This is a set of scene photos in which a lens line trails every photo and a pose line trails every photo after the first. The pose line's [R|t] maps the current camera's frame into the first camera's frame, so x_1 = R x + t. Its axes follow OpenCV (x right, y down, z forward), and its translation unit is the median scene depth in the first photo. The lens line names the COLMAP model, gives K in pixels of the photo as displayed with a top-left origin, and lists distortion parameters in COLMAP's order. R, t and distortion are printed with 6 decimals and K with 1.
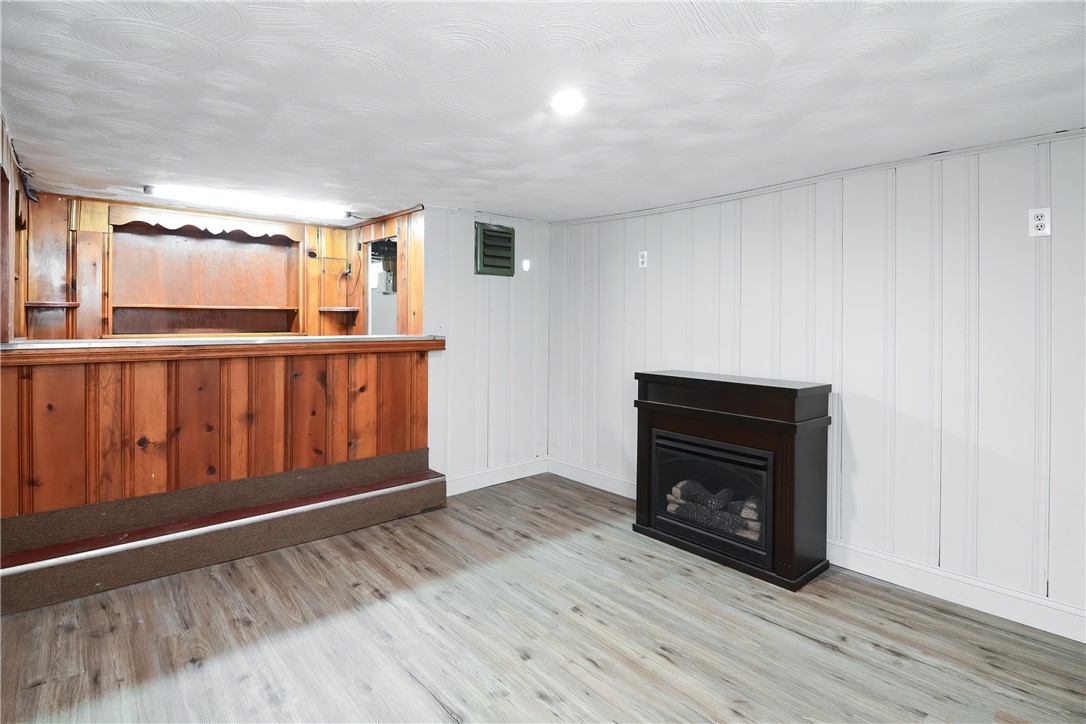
lens RADIAL K [[541.0, 0, 533.9], [0, 541.0, 318.2], [0, 0, 1]] dist [-0.020416, -0.001282]
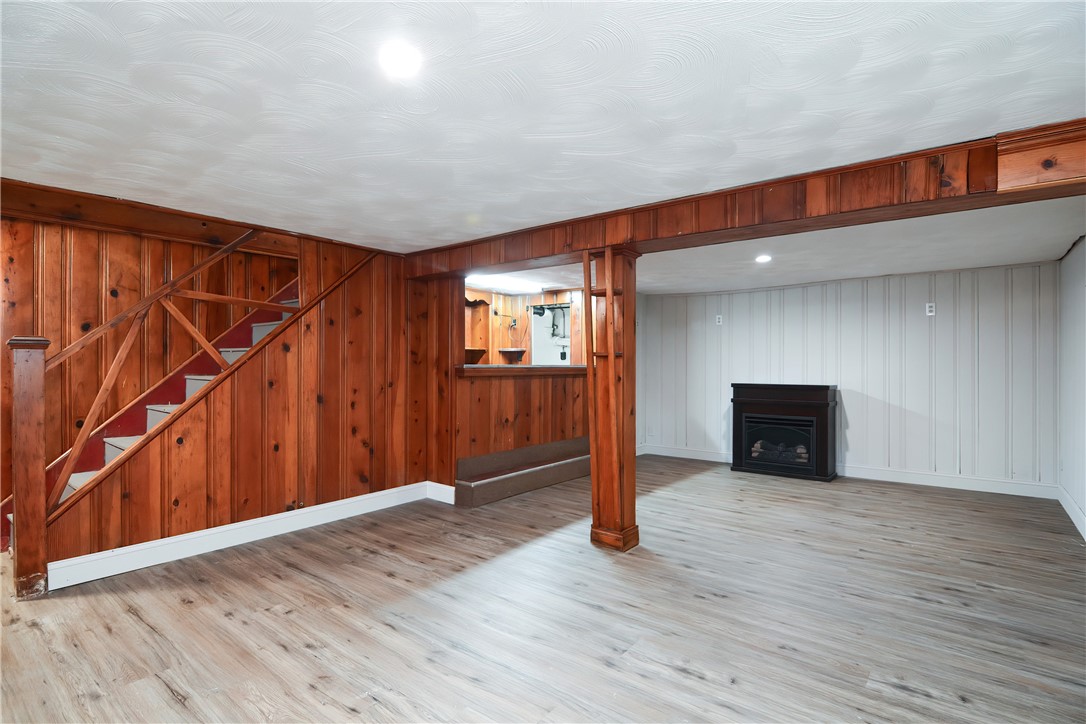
lens RADIAL K [[532.8, 0, 538.5], [0, 532.8, 362.8], [0, 0, 1]] dist [-0.014761, -0.000958]
pose [[0.983685, -0.003848, 0.179860, -0.804116], [0.004311, 0.999988, -0.002186, 0.033588], [-0.179850, 0.002926, 0.983690, -0.672382]]
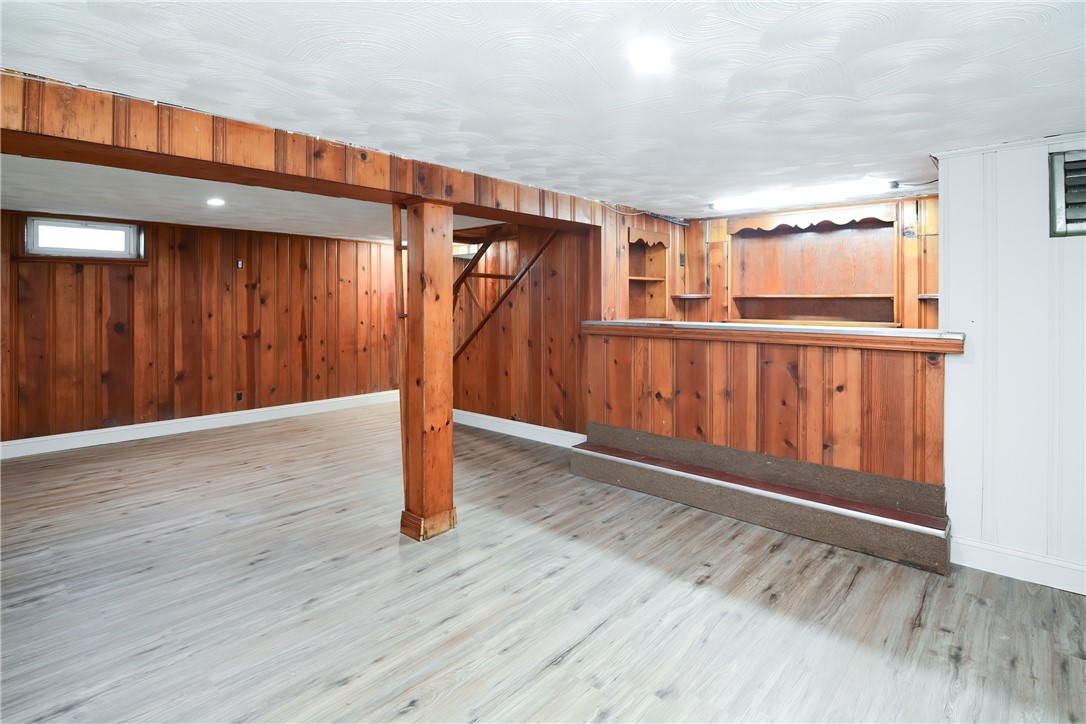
lens RADIAL K [[548.4, 0, 548.4], [0, 548.4, 299.4], [0, 0, 1]] dist [-0.000020, -0.009936]
pose [[0.132637, -0.007954, -0.991133, 0.548514], [-0.001761, 0.999964, -0.008260, -0.005713], [0.991163, 0.002841, 0.132618, 0.446132]]
